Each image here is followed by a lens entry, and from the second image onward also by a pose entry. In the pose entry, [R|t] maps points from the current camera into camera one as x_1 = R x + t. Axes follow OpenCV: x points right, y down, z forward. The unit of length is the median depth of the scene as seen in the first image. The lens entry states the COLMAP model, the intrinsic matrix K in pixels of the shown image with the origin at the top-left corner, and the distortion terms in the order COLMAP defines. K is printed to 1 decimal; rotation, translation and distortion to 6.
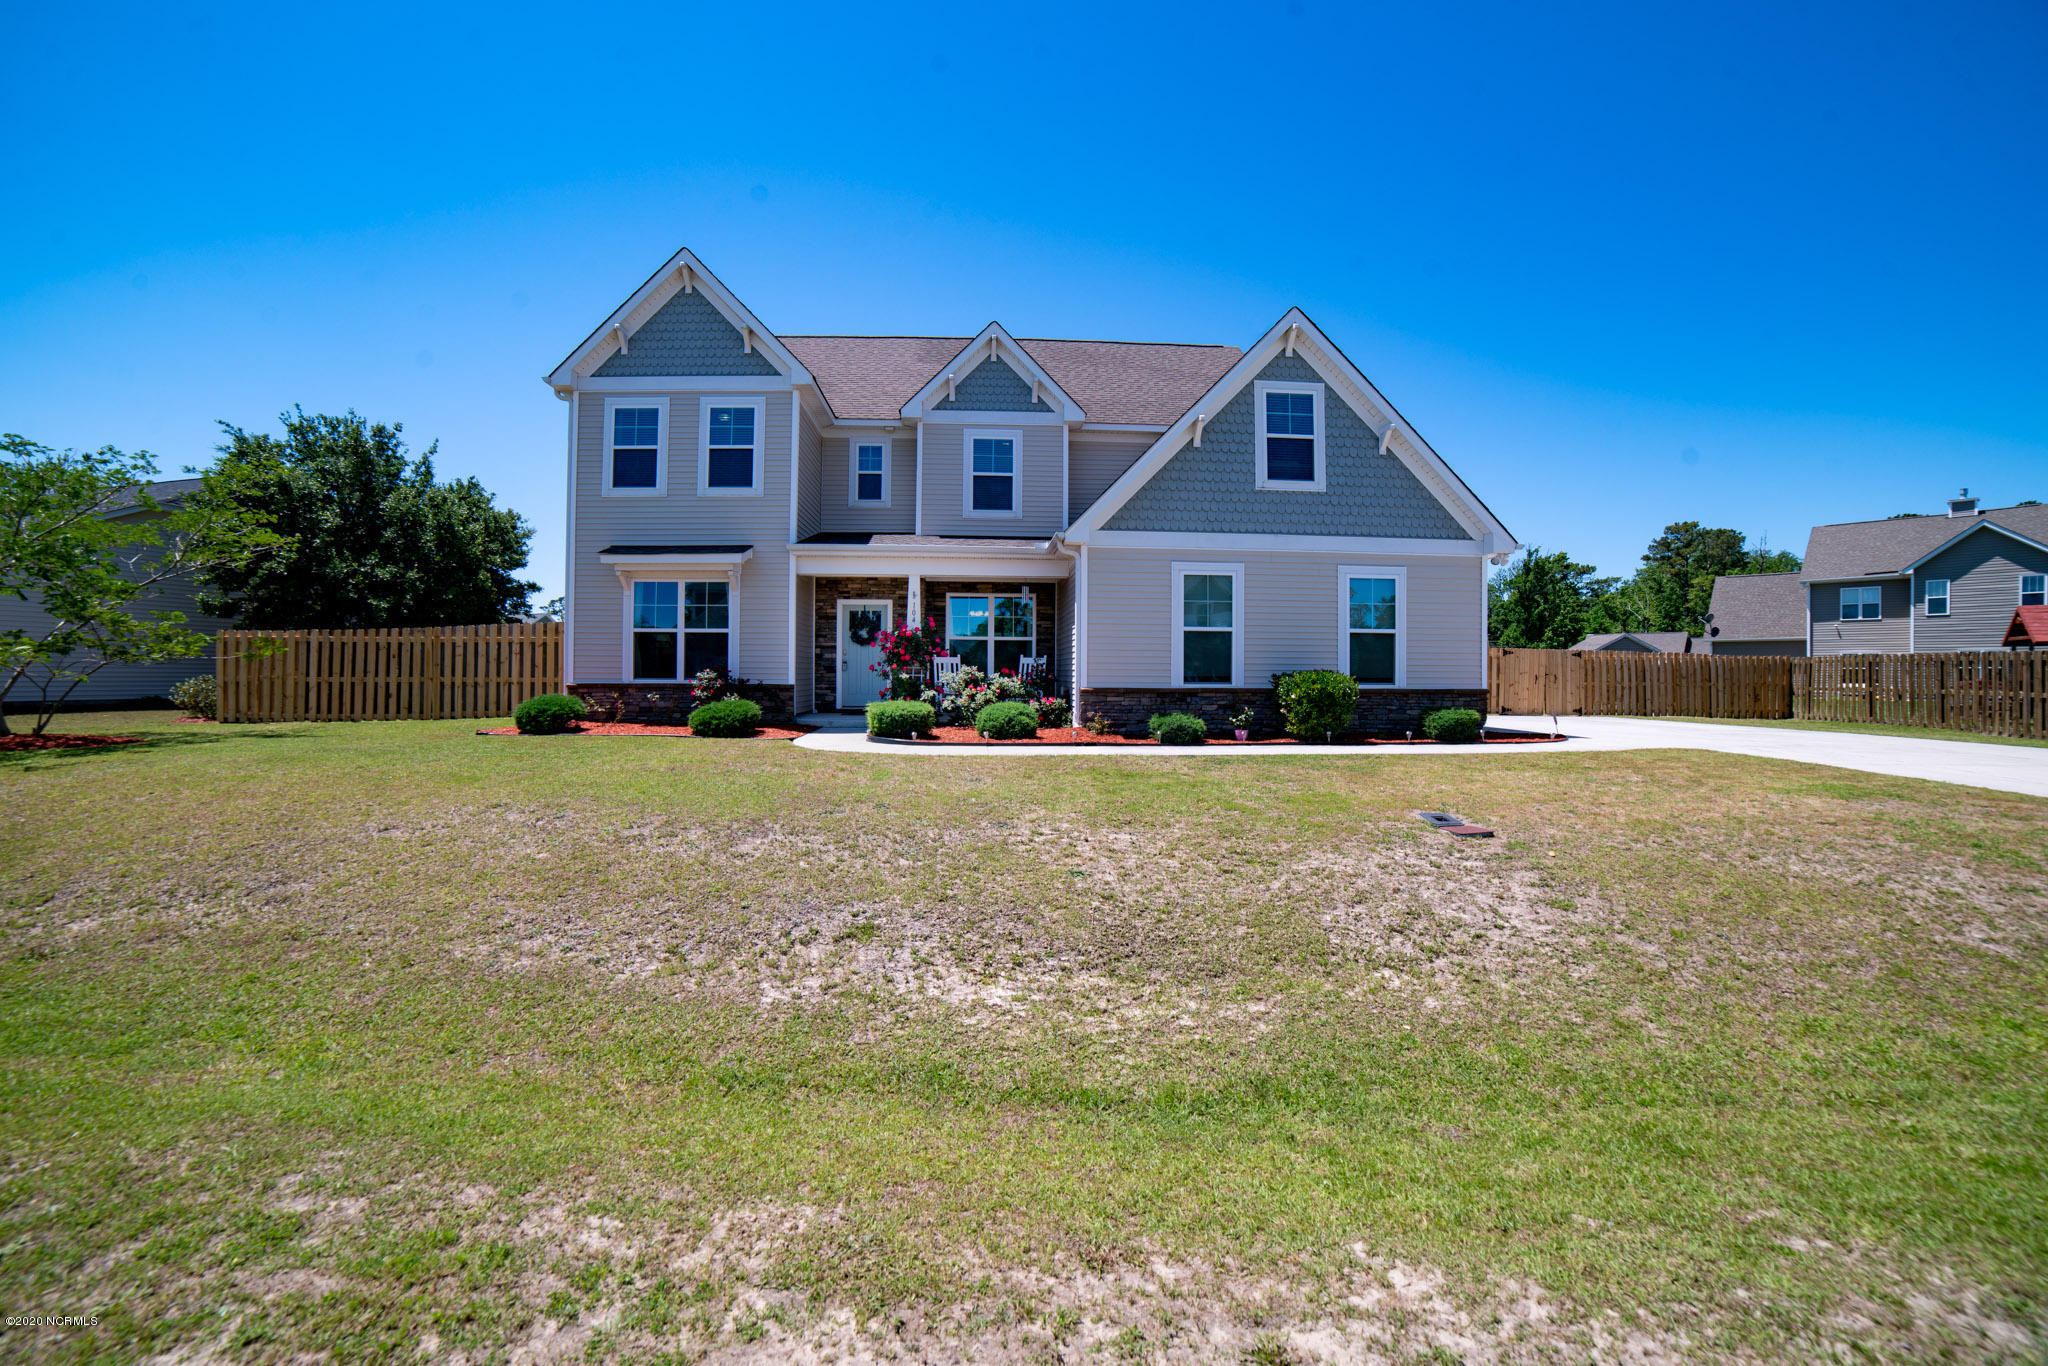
lens RADIAL K [[792.6, 0, 999.7], [0, 792.6, 669.6], [0, 0, 1]] dist [-0.025327, 0.006017]
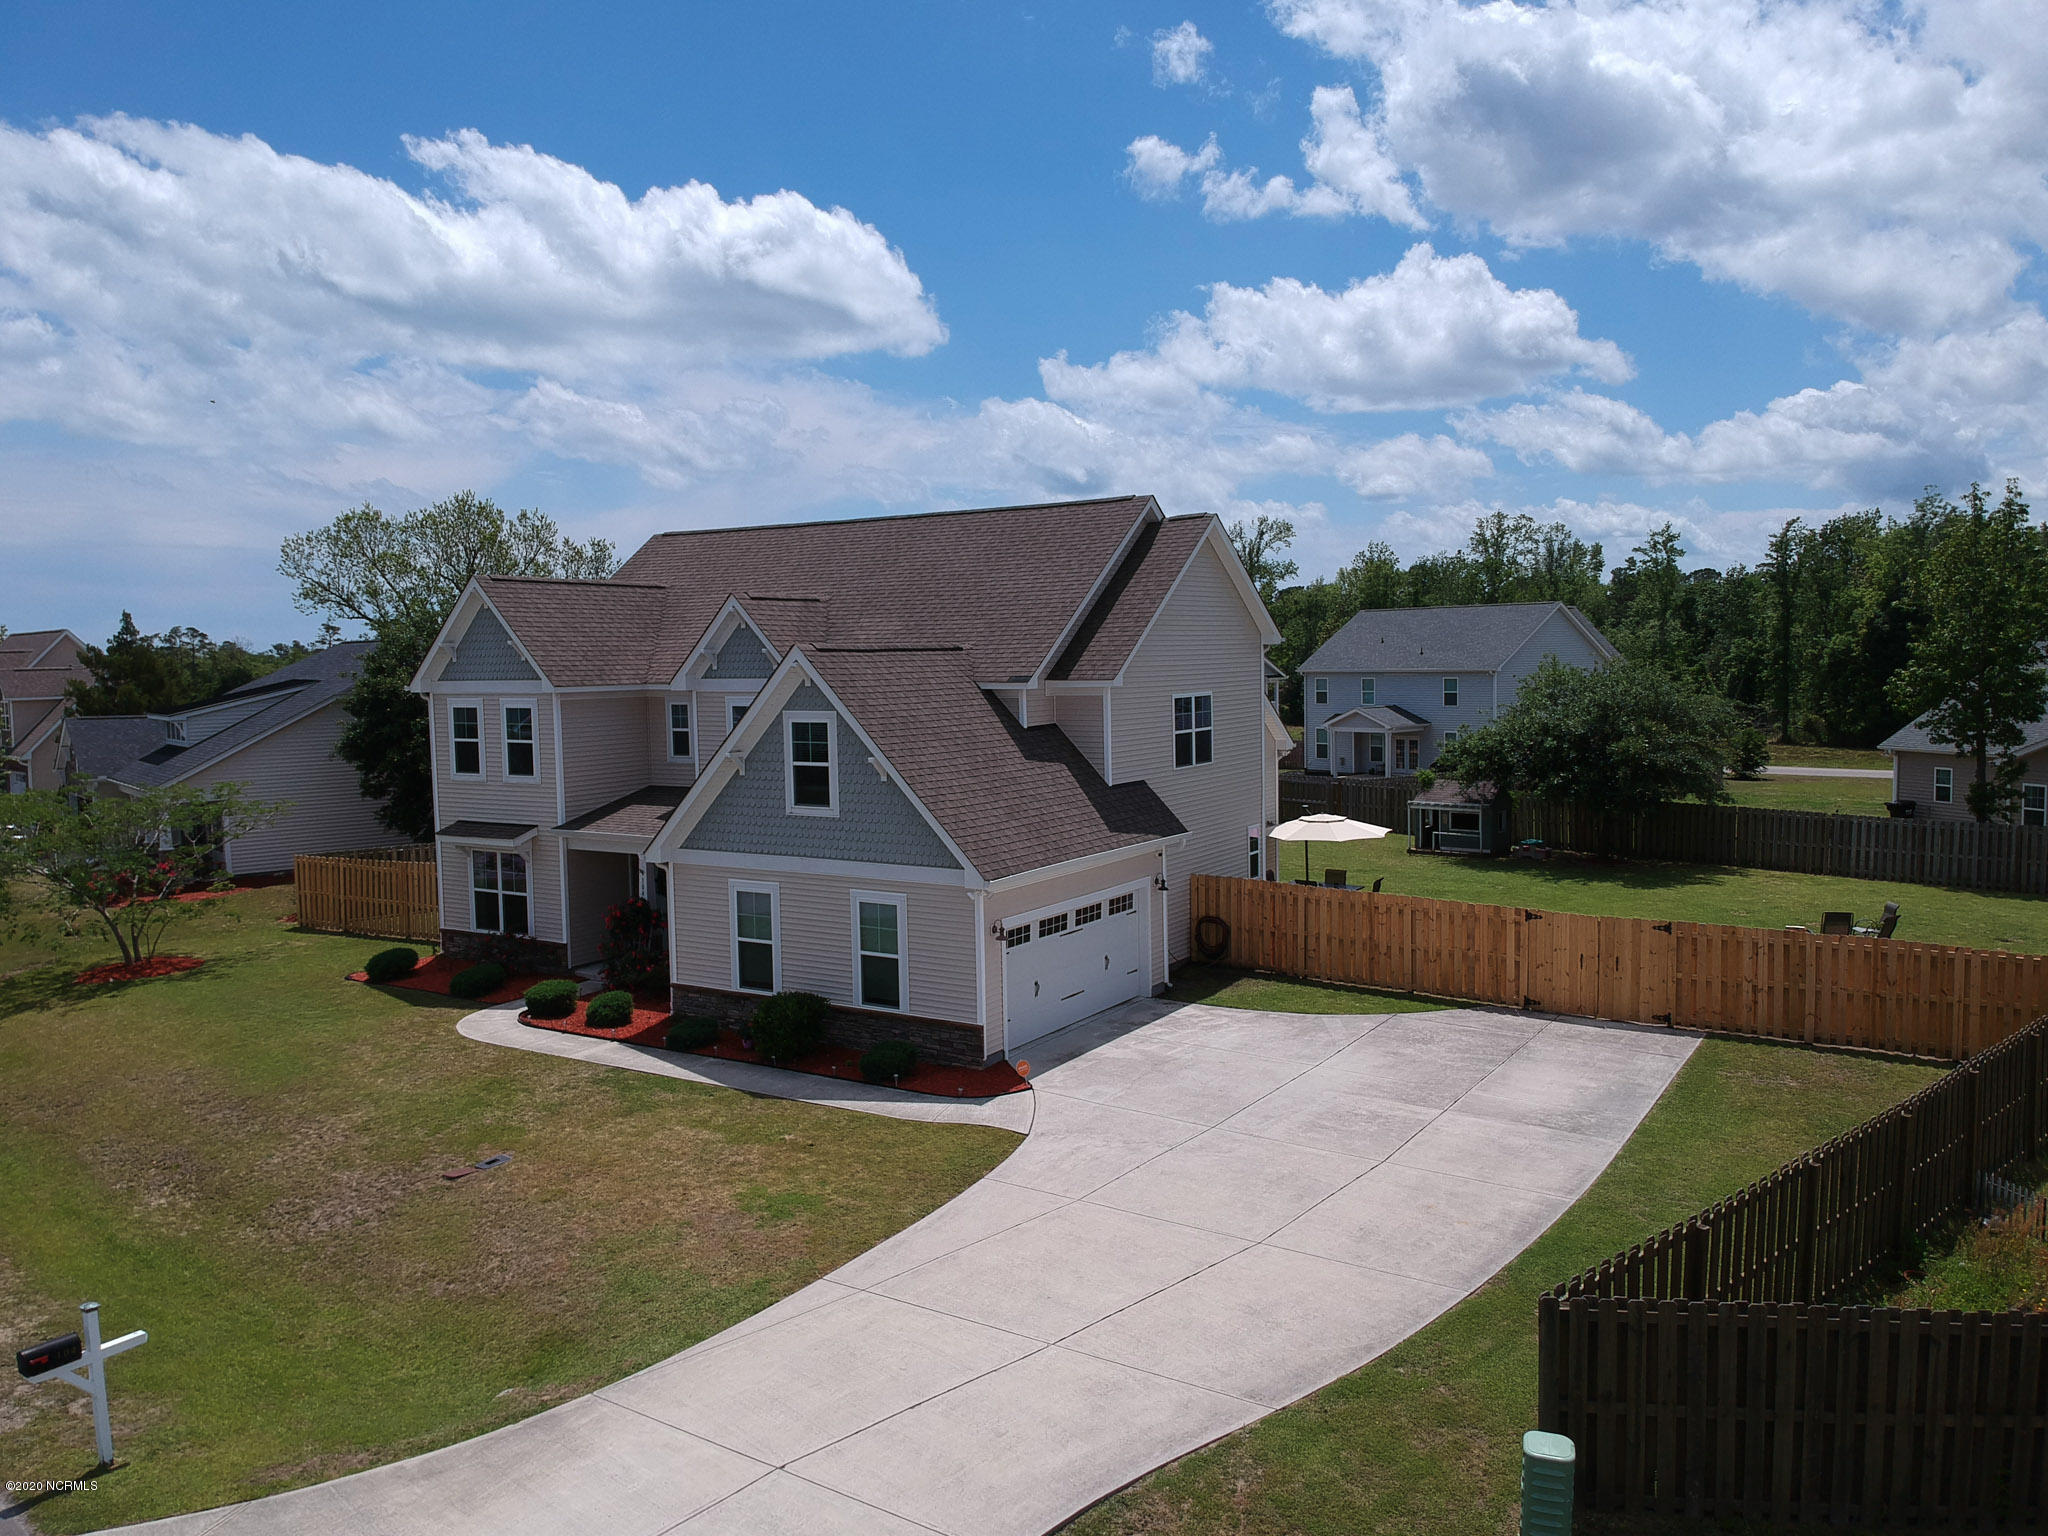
lens RADIAL K [[1509.9, 0, 1018.7], [0, 1509.9, 766.6], [0, 0, 1]] dist [0.064993, -0.132169]
pose [[0.830266, 0.016277, -0.557130, 1.520402], [0.023931, 0.997611, 0.064810, -0.366728], [0.556853, -0.067142, 0.827893, -0.462710]]
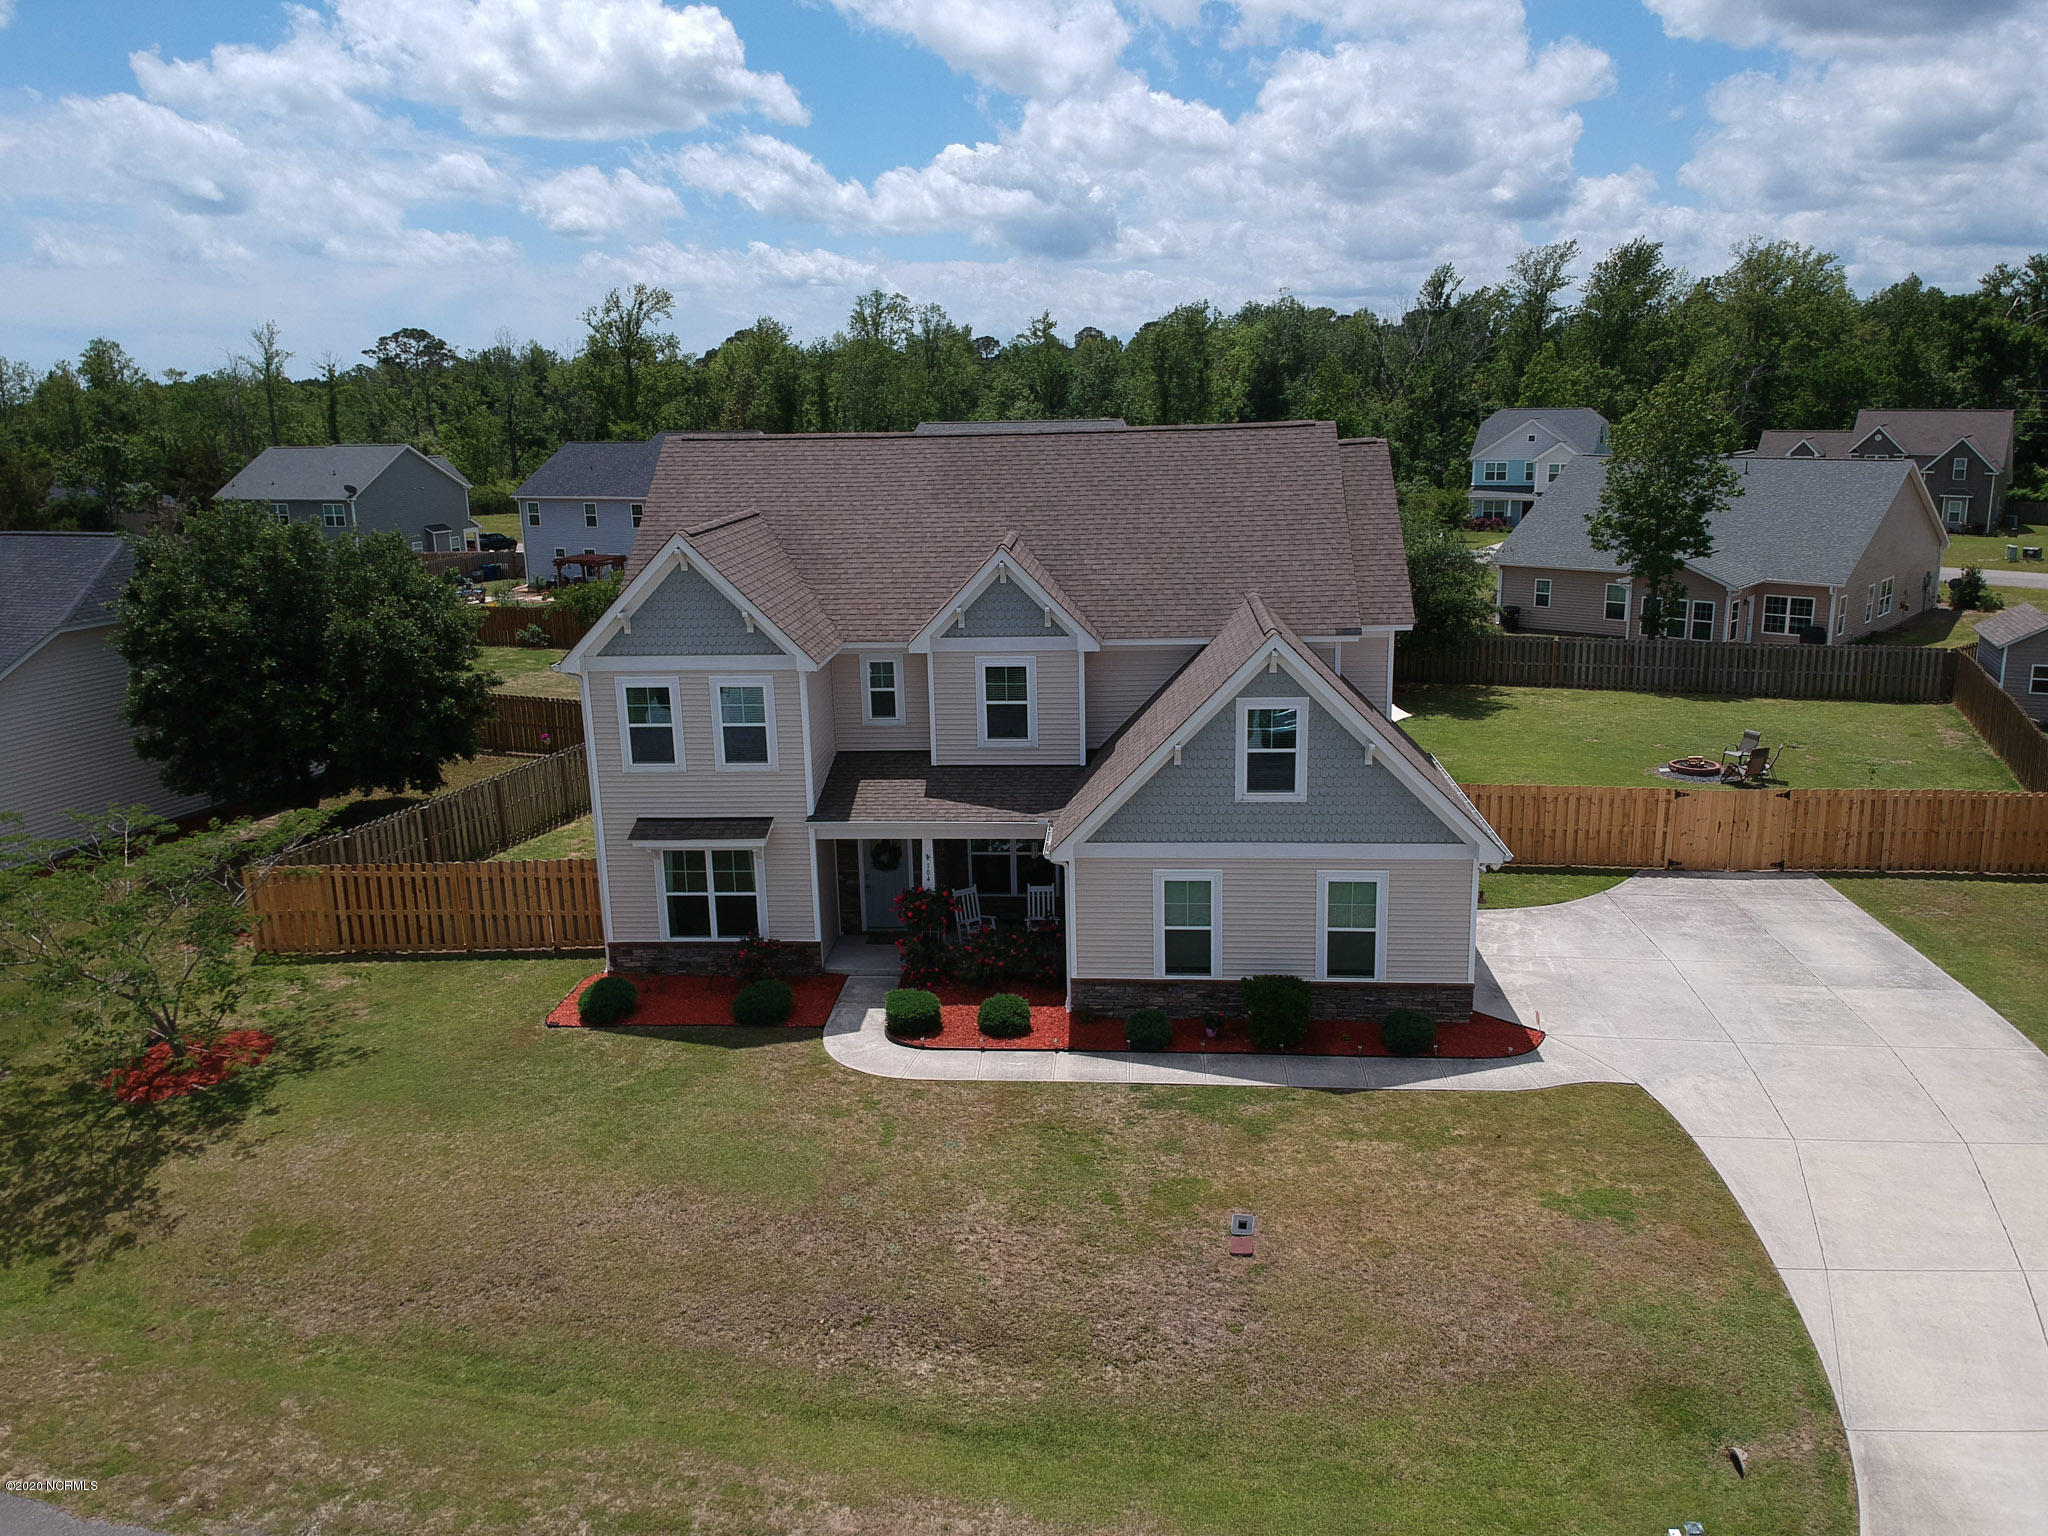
lens RADIAL K [[1509.9, 0, 1002.8], [0, 1509.9, 757.5], [0, 0, 1]] dist [0.064993, -0.132169]
pose [[0.993992, -0.010670, -0.108927, 0.203349], [0.035971, 0.971798, 0.233055, -0.673012], [0.103369, -0.235573, 0.966344, -0.857214]]
